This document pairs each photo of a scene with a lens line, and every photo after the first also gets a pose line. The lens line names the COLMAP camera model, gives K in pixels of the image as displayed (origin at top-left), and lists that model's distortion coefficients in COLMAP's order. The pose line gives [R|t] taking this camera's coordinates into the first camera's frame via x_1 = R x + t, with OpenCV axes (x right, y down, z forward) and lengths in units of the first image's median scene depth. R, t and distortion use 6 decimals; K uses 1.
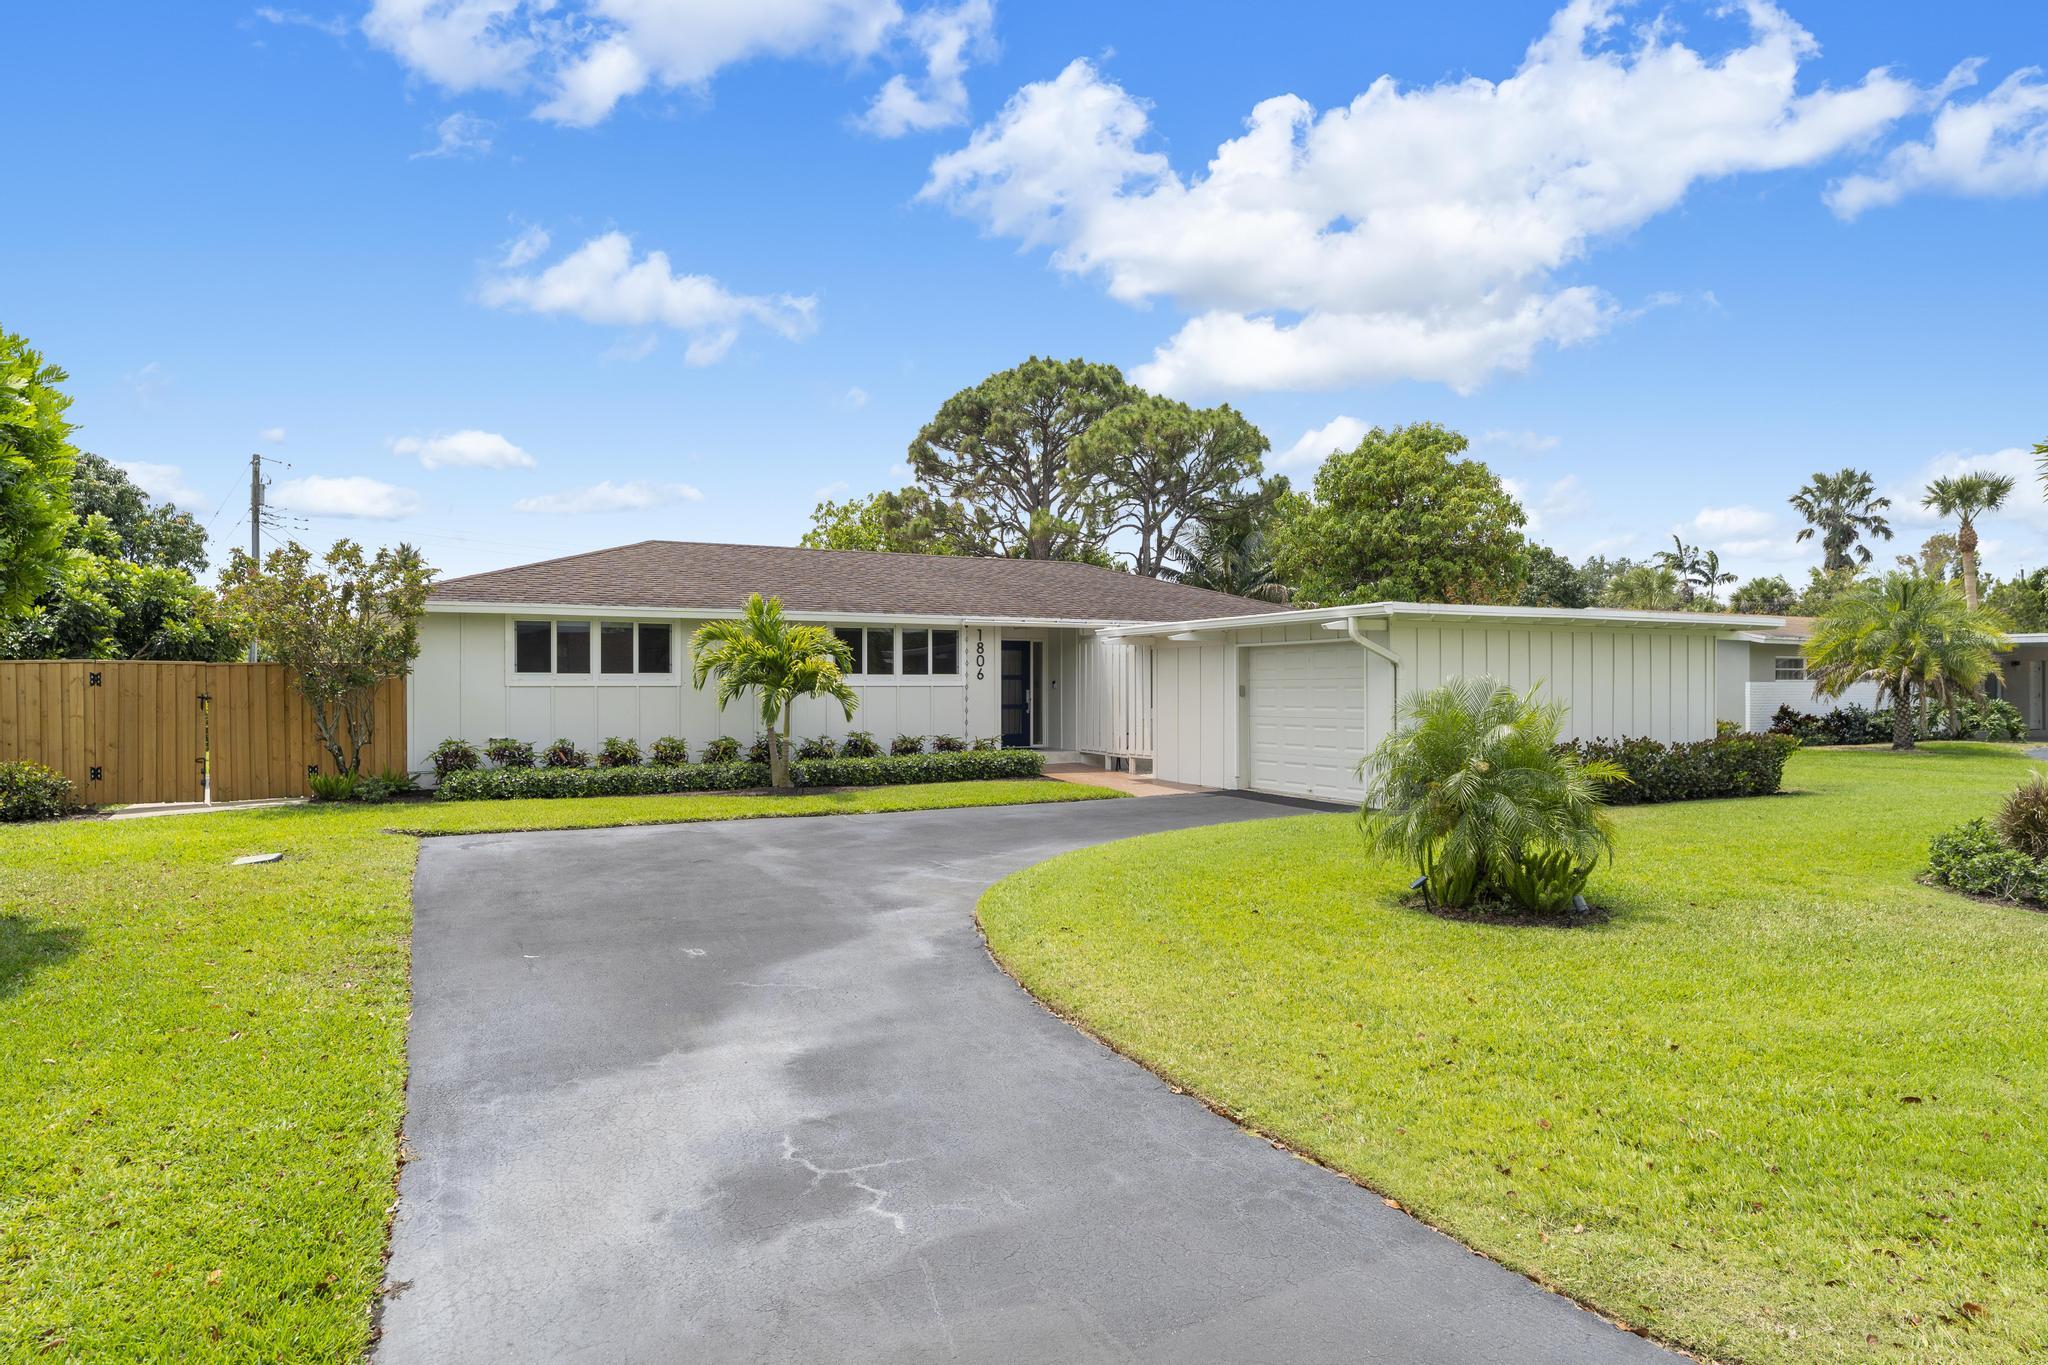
lens RADIAL K [[1199.8, 0, 1027.4], [0, 1199.8, 690.8], [0, 0, 1]] dist [-0.005444, 0.003763]
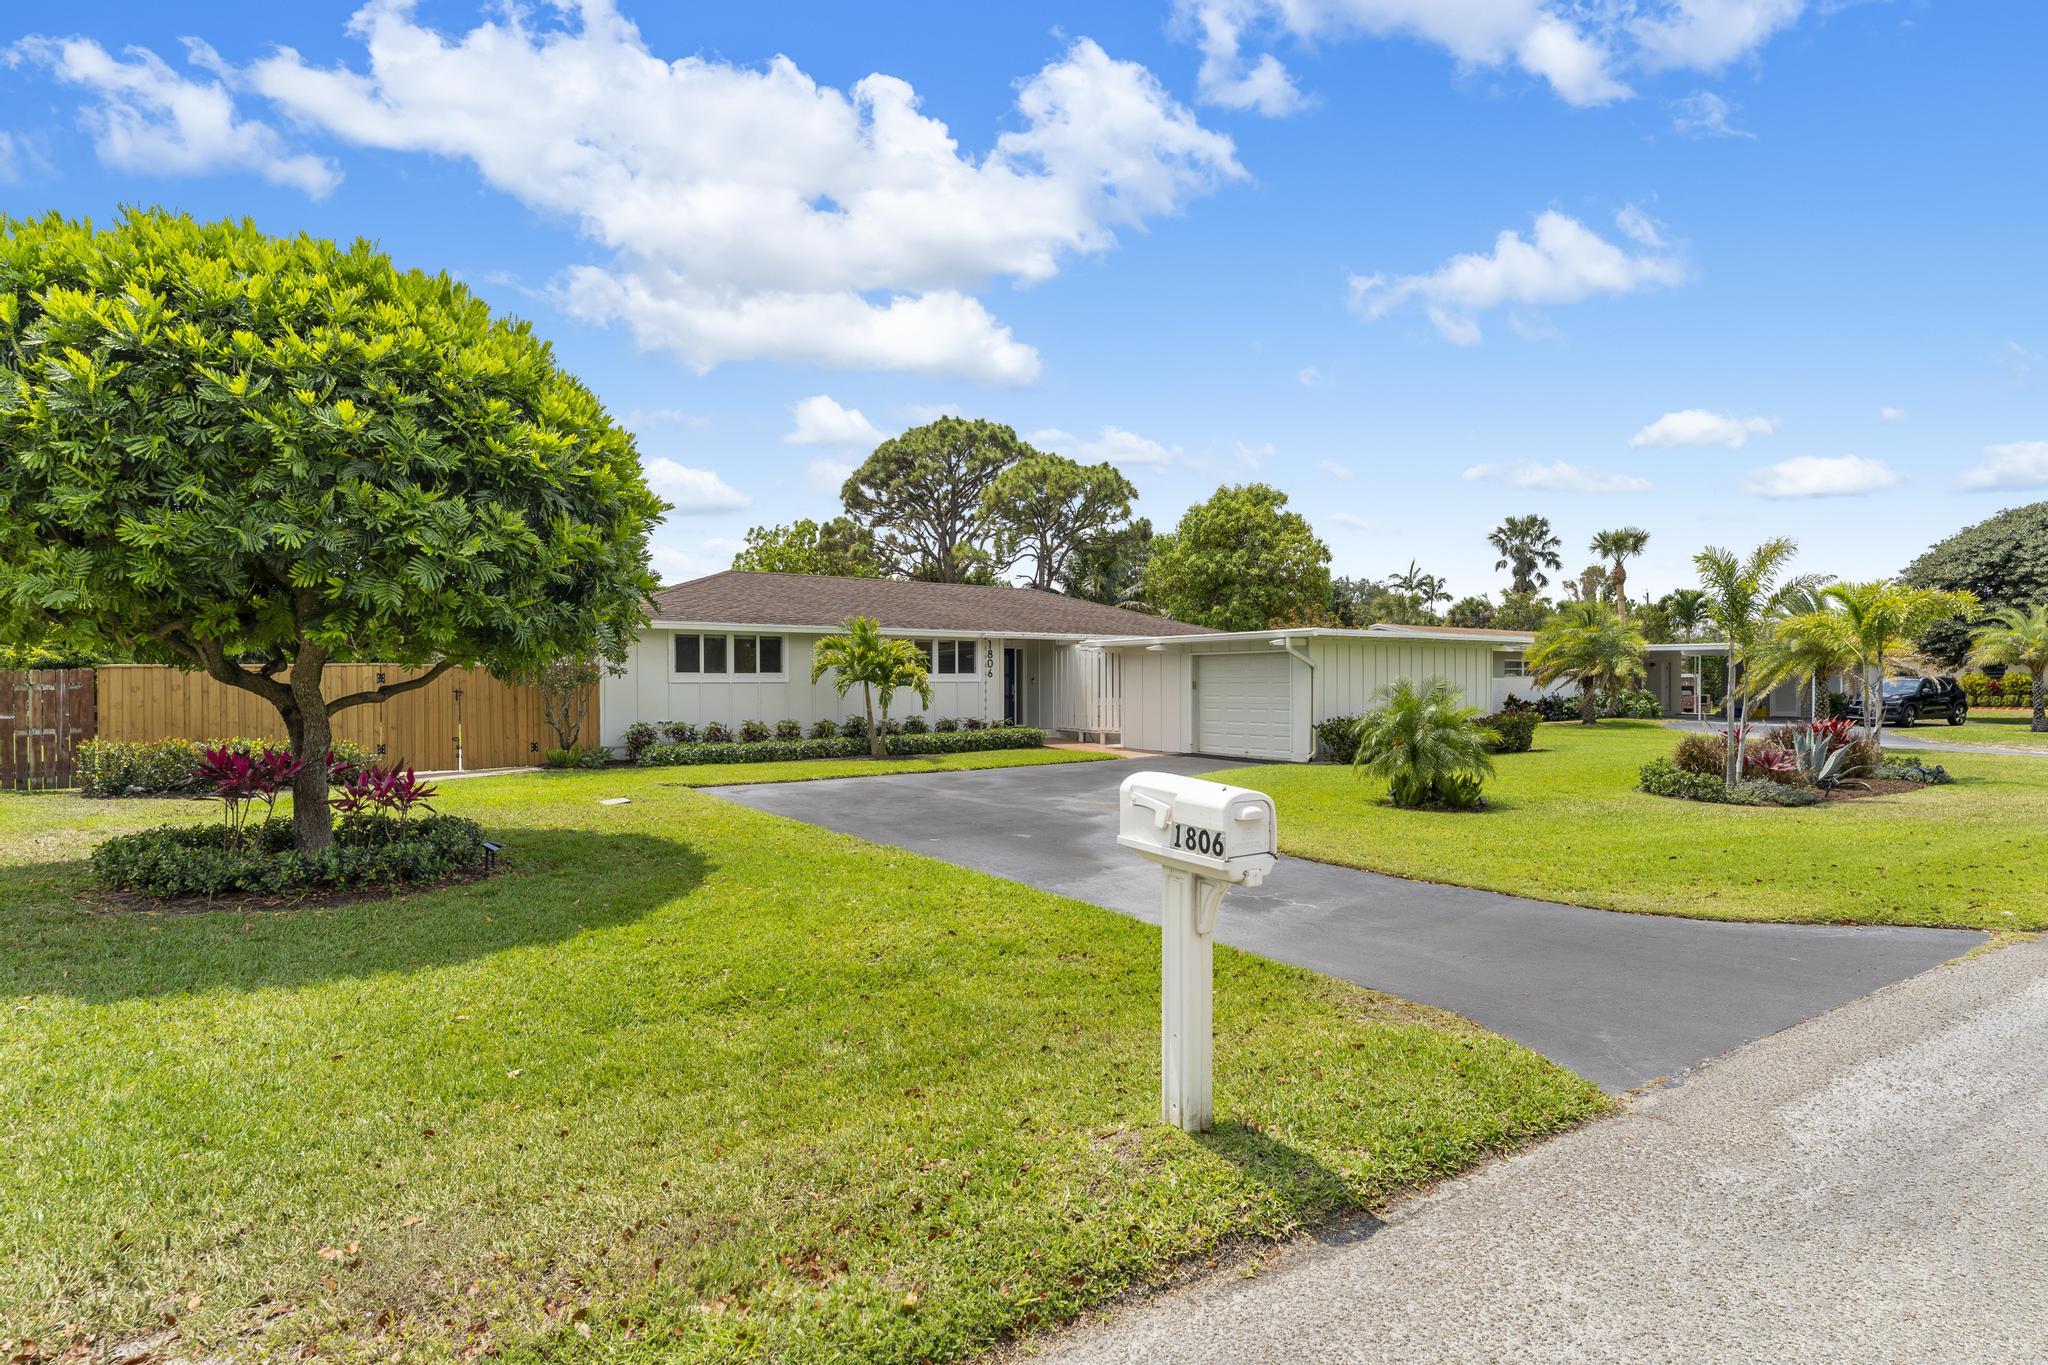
lens RADIAL K [[1042.1, 0, 1028.4], [0, 1042.1, 693.7], [0, 0, 1]] dist [-0.000569, -0.000824]
pose [[0.986967, -0.003129, 0.160893, -0.183053], [0.001678, 0.999957, 0.009151, -0.001118], [-0.160914, -0.008761, 0.986930, -0.178225]]
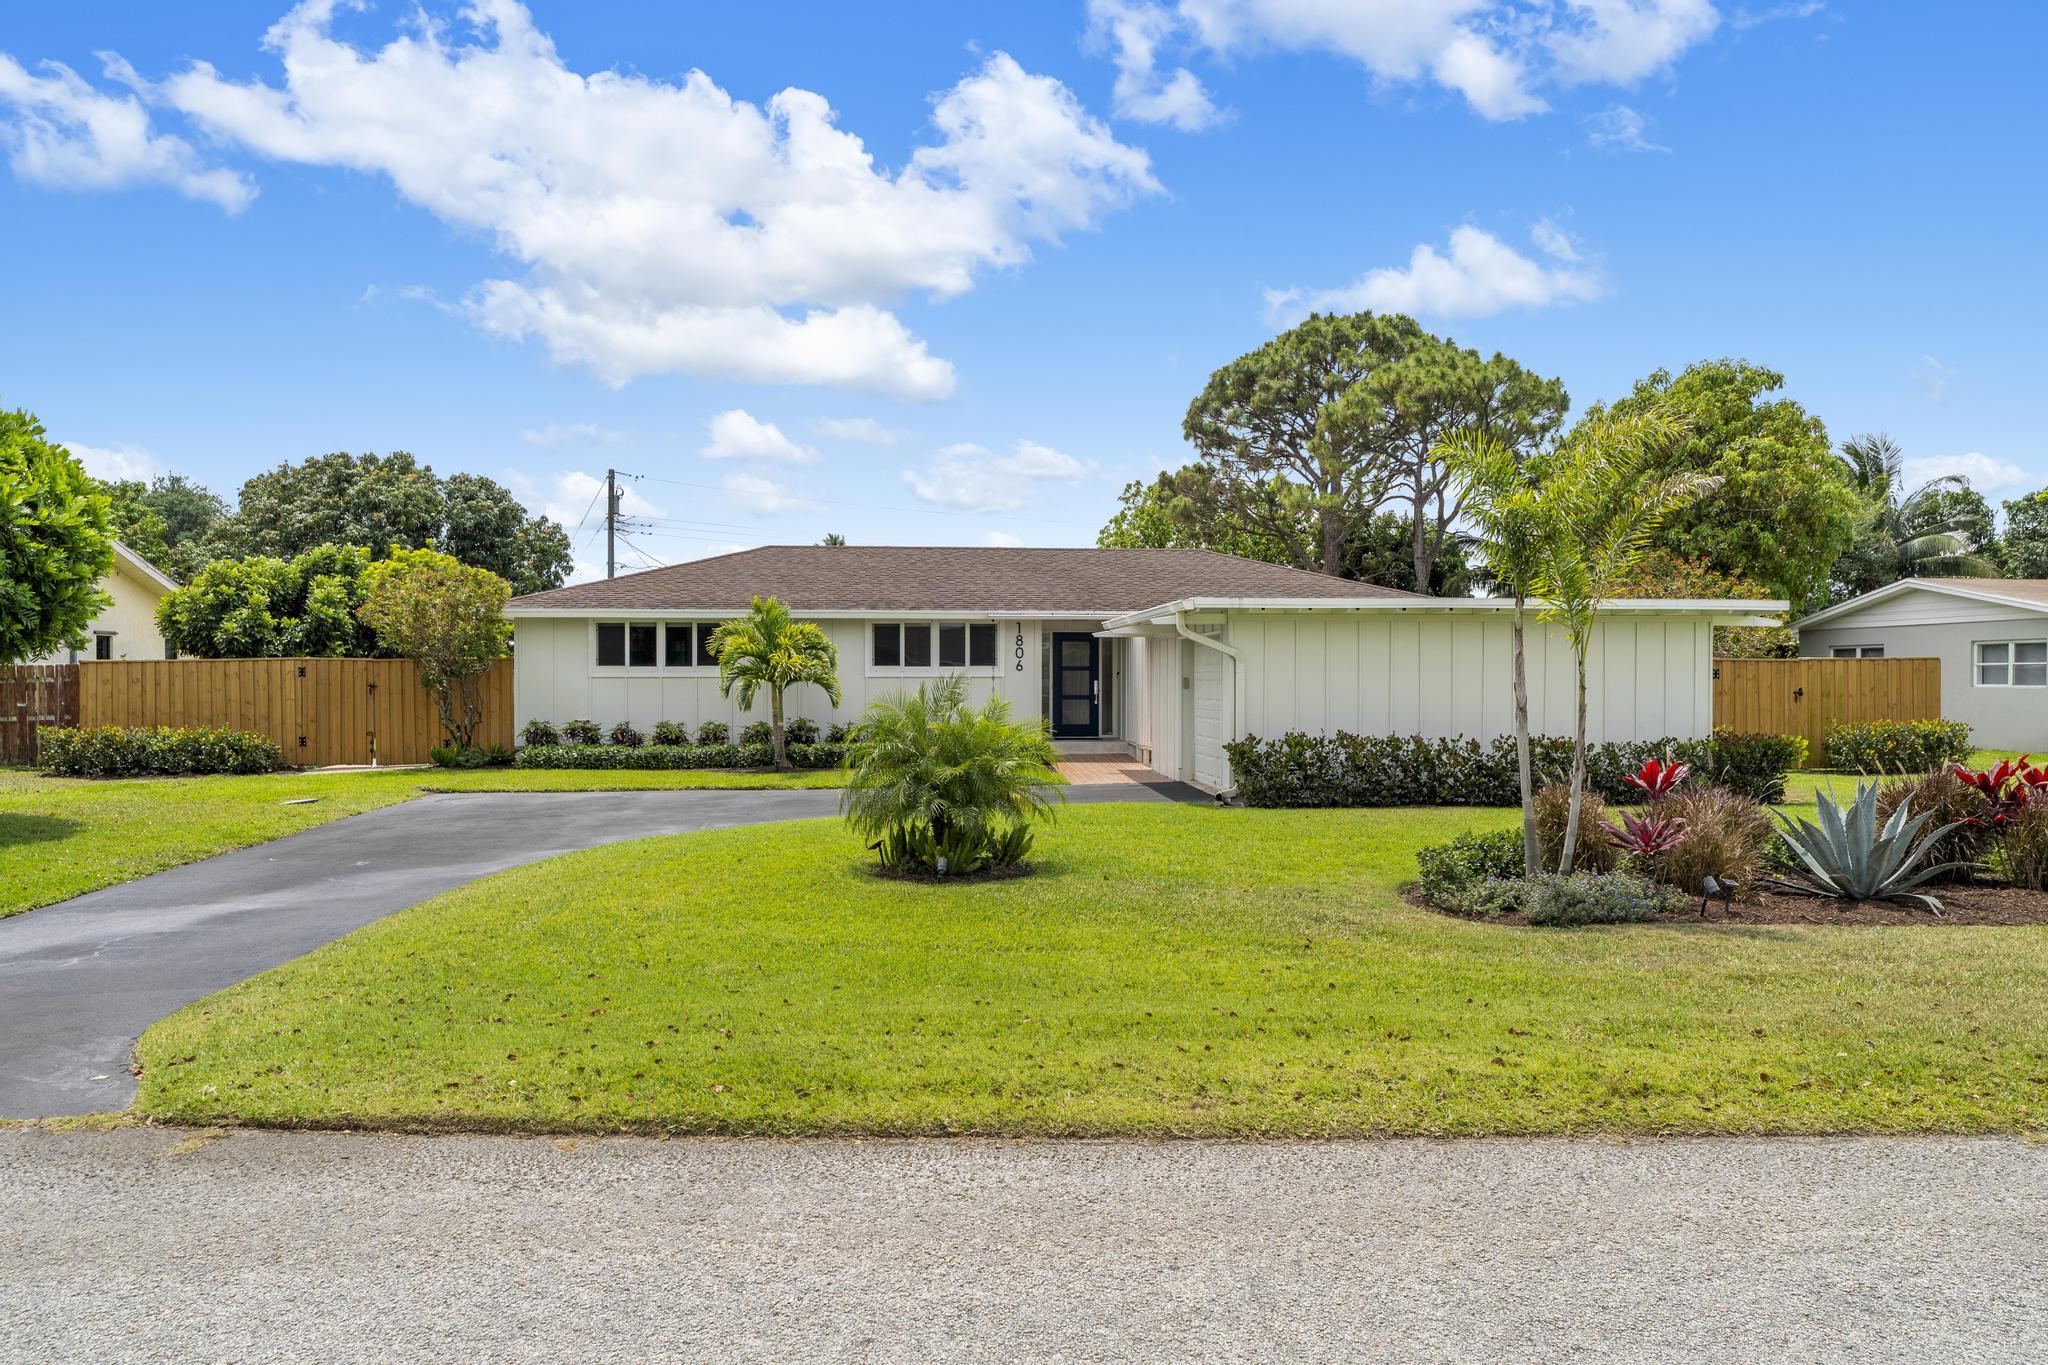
lens RADIAL K [[1370.2, 0, 1017.6], [0, 1370.2, 674.7], [0, 0, 1]] dist [0.005930, 0.001806]
pose [[0.929393, 0.000128, -0.369092, 0.387460], [-0.001865, 0.999989, -0.004350, -0.001003], [0.369088, 0.004731, 0.929383, -0.101743]]
